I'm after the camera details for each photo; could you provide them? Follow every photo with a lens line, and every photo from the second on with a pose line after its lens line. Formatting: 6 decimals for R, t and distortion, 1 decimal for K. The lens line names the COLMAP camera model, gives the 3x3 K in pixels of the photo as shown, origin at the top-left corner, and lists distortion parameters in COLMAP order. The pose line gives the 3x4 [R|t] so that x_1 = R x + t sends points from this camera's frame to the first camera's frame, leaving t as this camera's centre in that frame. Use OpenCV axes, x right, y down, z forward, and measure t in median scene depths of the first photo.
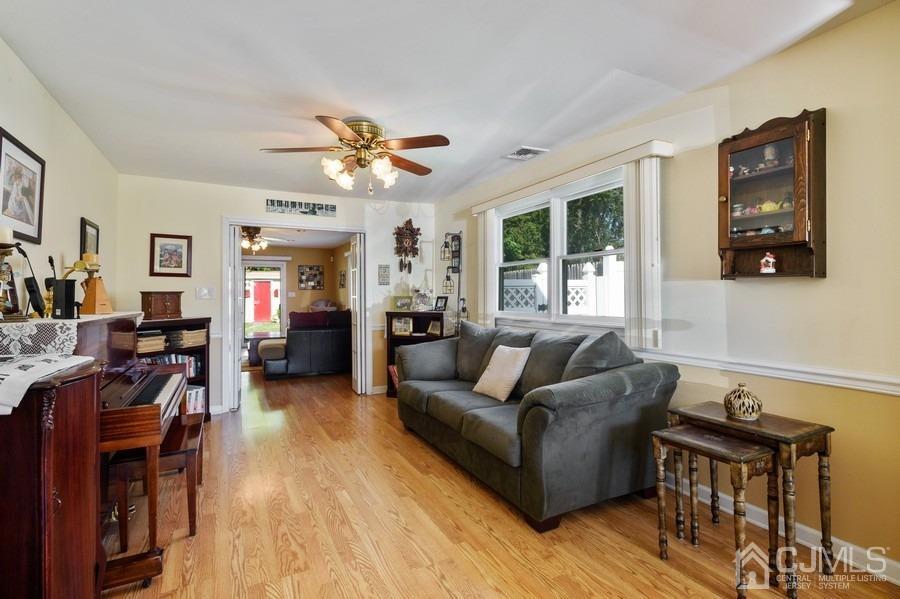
lens RADIAL K [[420.0, 0, 450.5], [0, 420.0, 295.9], [0, 0, 1]] dist [0.011650, -0.002088]
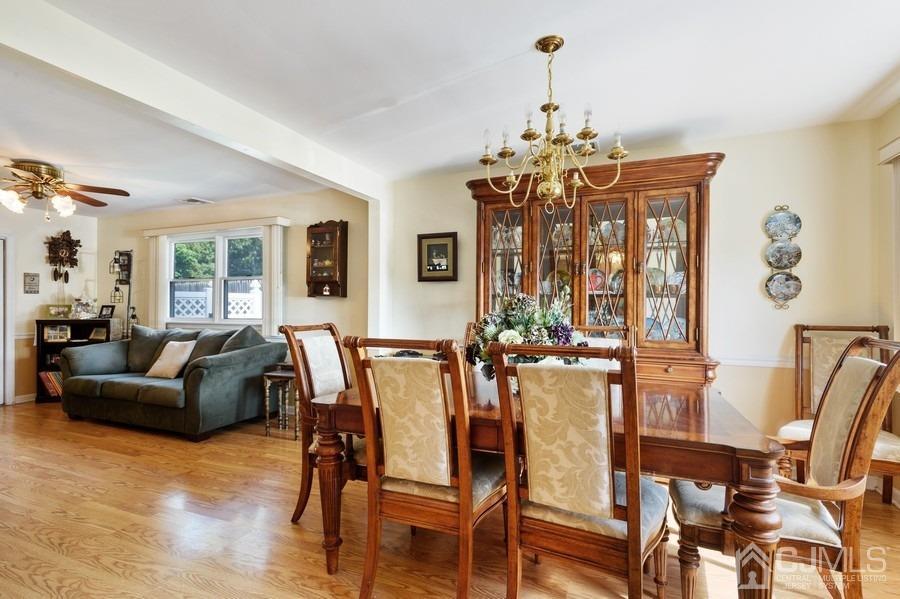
lens RADIAL K [[420.0, 0, 451.7], [0, 420.0, 304.3], [0, 0, 1]] dist [0.011650, -0.002088]
pose [[0.760667, 0.012226, 0.649027, -0.085281], [-0.005754, 0.999910, -0.012092, 0.010290], [-0.649117, 0.005464, 0.760669, -0.681156]]
